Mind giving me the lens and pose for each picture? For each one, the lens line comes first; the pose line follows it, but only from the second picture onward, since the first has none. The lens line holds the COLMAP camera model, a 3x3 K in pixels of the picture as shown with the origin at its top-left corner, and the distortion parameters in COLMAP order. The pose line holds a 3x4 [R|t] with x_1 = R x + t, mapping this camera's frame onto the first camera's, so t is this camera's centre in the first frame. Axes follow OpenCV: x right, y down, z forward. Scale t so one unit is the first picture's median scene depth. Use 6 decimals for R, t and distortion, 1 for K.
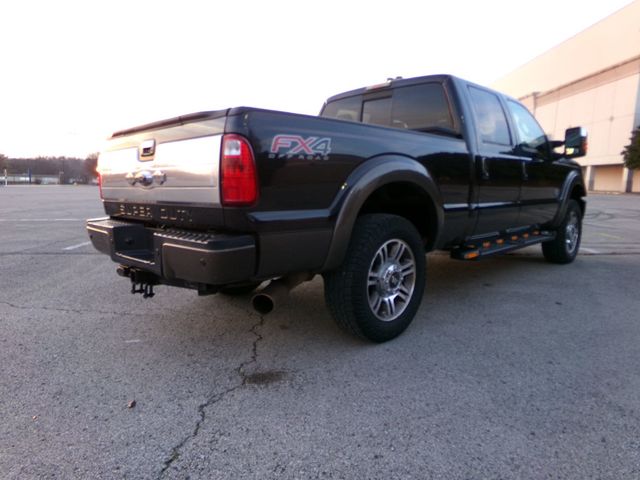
lens RADIAL K [[429.4, 0, 317.6], [0, 429.4, 239.6], [0, 0, 1]] dist [-0.000789, 0.021310]
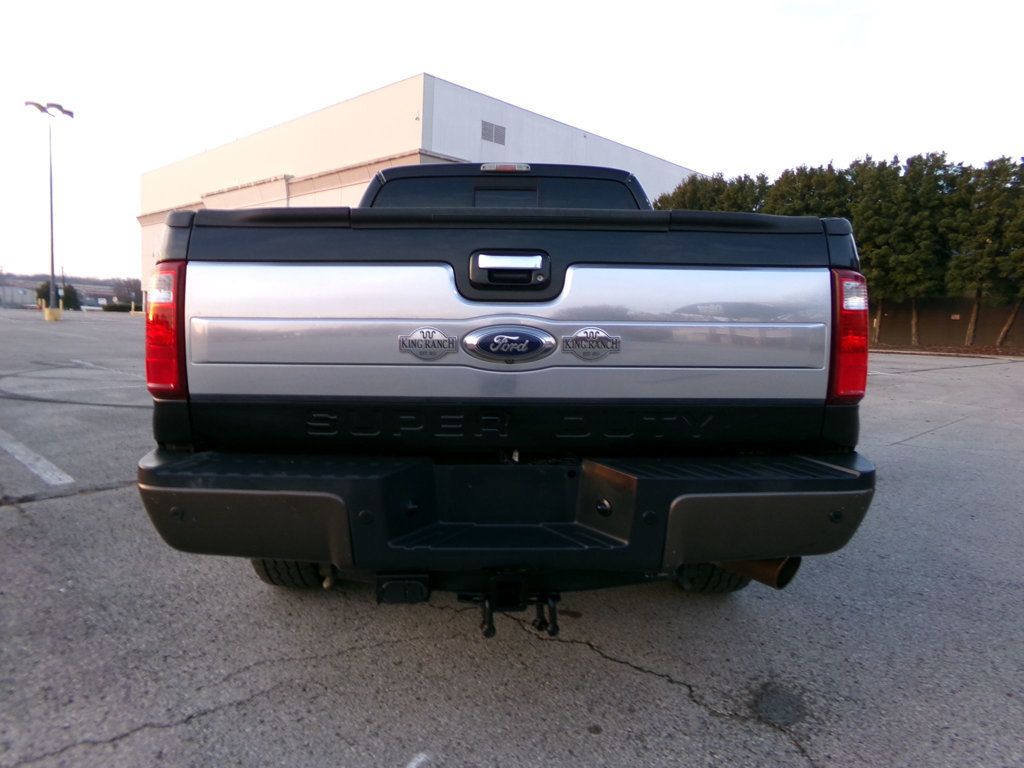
lens RADIAL K [[686.5, 0, 513.2], [0, 686.5, 387.9], [0, 0, 1]] dist [0.025557, 0.000311]
pose [[0.699985, -0.063198, 0.711356, -0.820015], [0.075490, 0.997044, 0.014296, -0.103268], [-0.710157, 0.043693, 0.702687, 0.510462]]
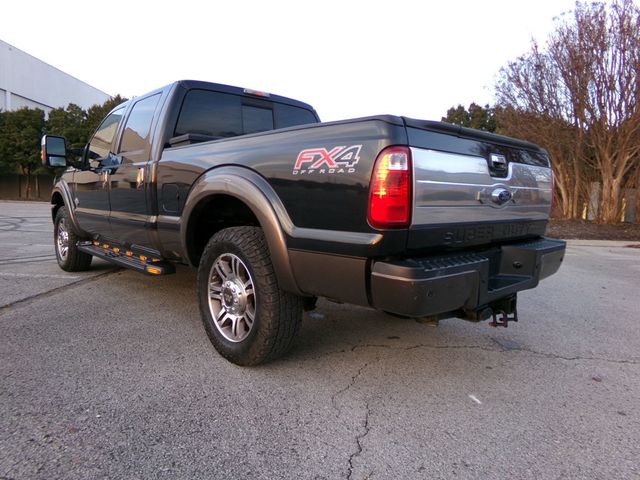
lens RADIAL K [[429.4, 0, 317.6], [0, 429.4, 239.6], [0, 0, 1]] dist [-0.000789, 0.021310]
pose [[0.042547, -0.099565, 0.994121, -1.252378], [0.105820, 0.989874, 0.094611, -0.167479], [-0.993475, 0.101172, 0.052652, 1.269208]]
